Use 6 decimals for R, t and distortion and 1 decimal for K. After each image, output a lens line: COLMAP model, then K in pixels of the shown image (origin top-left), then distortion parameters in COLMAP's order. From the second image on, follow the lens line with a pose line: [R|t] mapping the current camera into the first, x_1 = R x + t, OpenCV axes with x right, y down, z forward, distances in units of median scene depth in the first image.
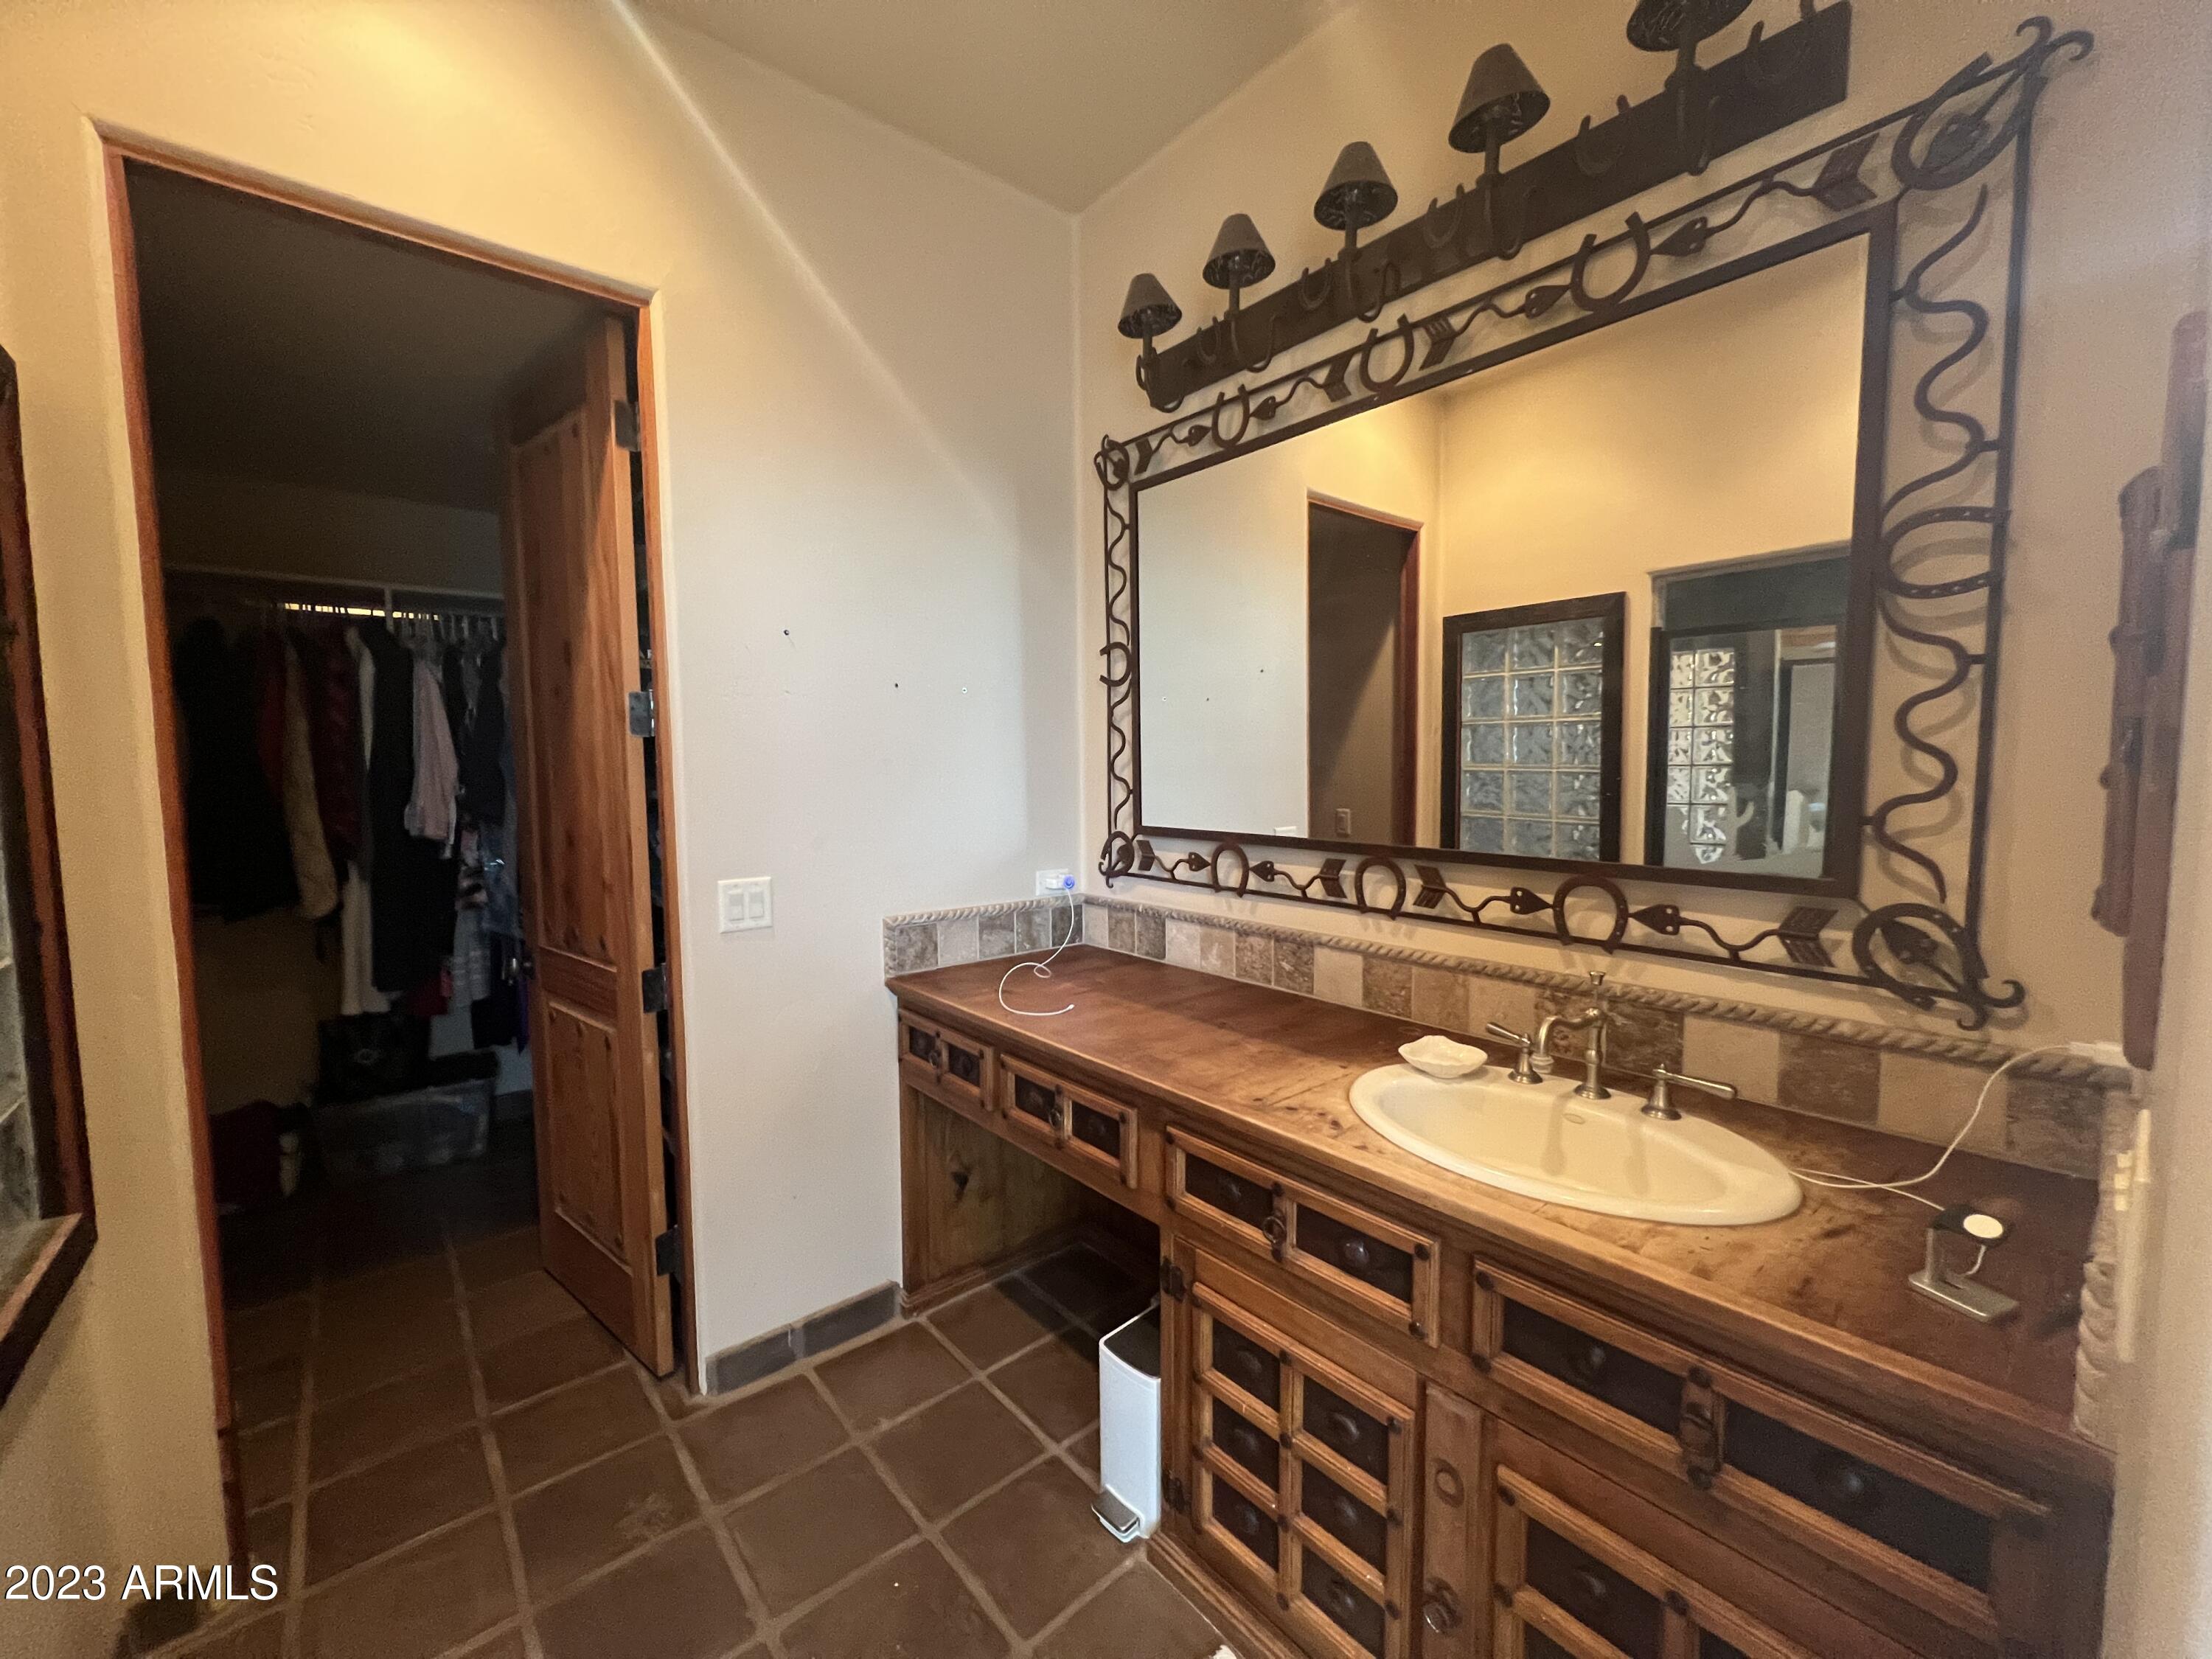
lens RADIAL K [[882.9, 0, 1107.8], [0, 882.9, 824.8], [0, 0, 1]] dist [-0.001703, 0.000901]
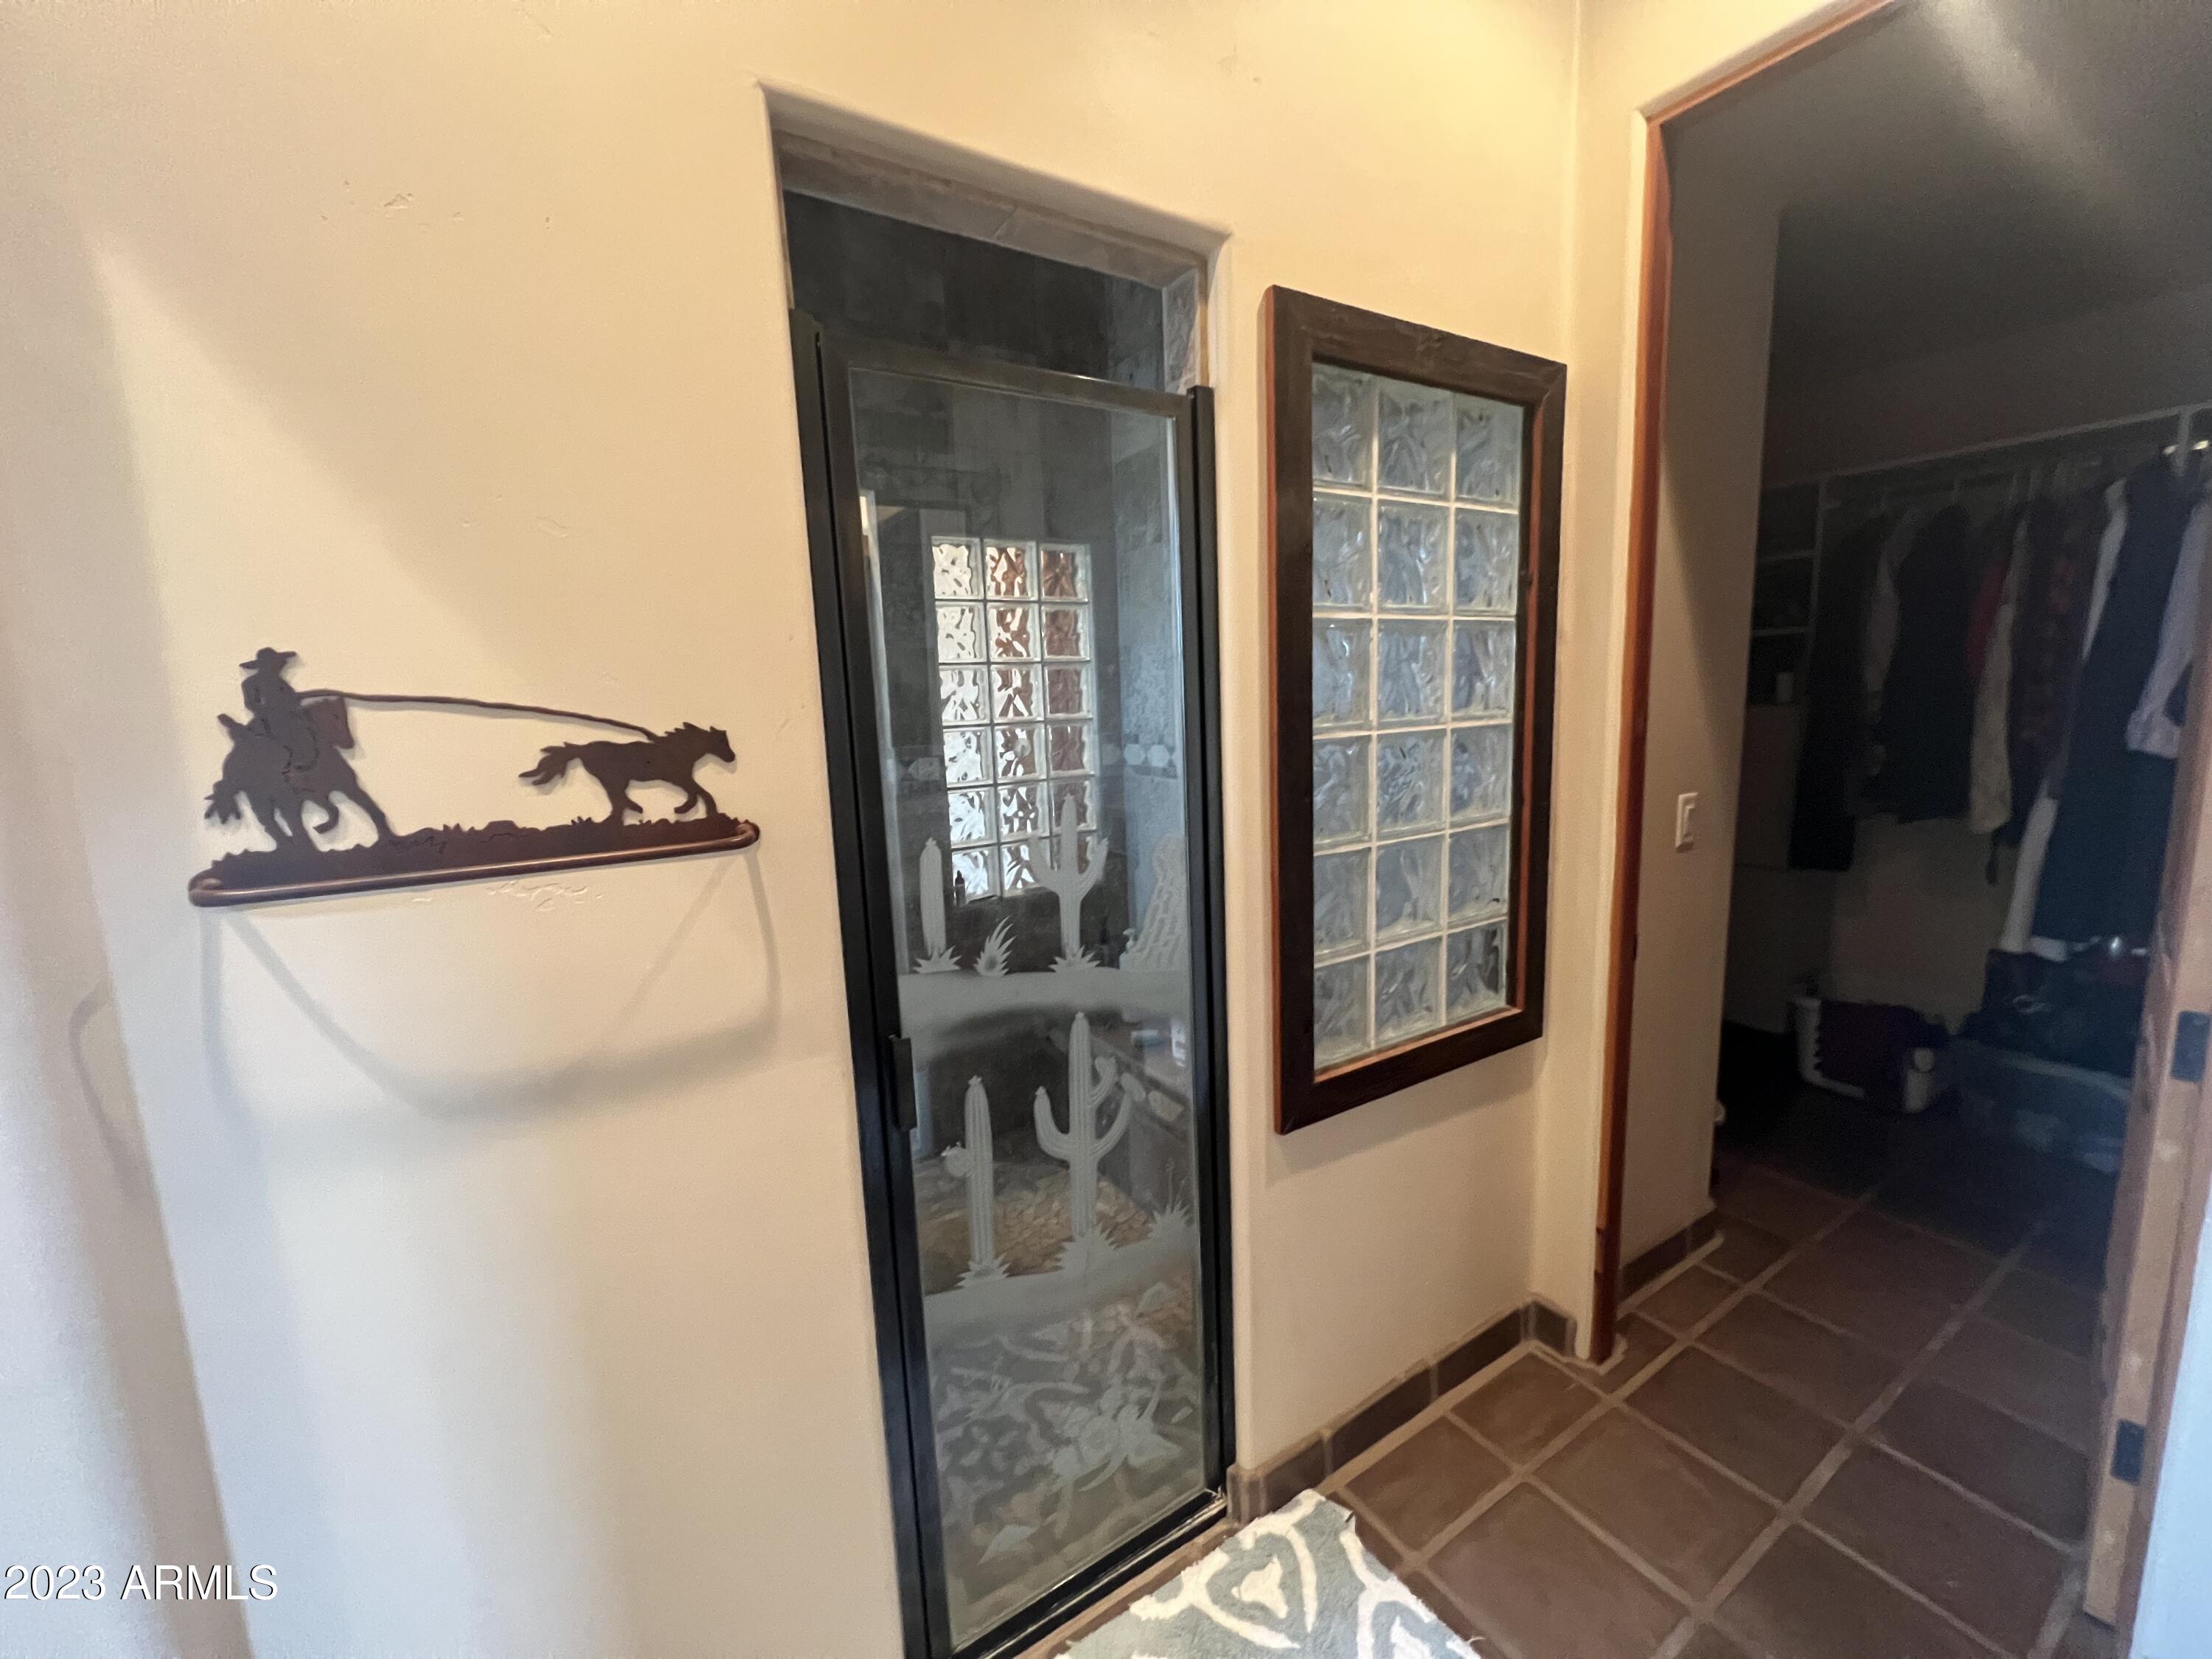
lens RADIAL K [[882.9, 0, 1106.7], [0, 882.9, 825.7], [0, 0, 1]] dist [-0.001703, 0.000901]
pose [[-0.152899, 0.165984, -0.974203, 0.111240], [-0.032945, 0.984390, 0.172891, -0.028990], [0.987693, 0.058530, -0.145044, 0.265484]]
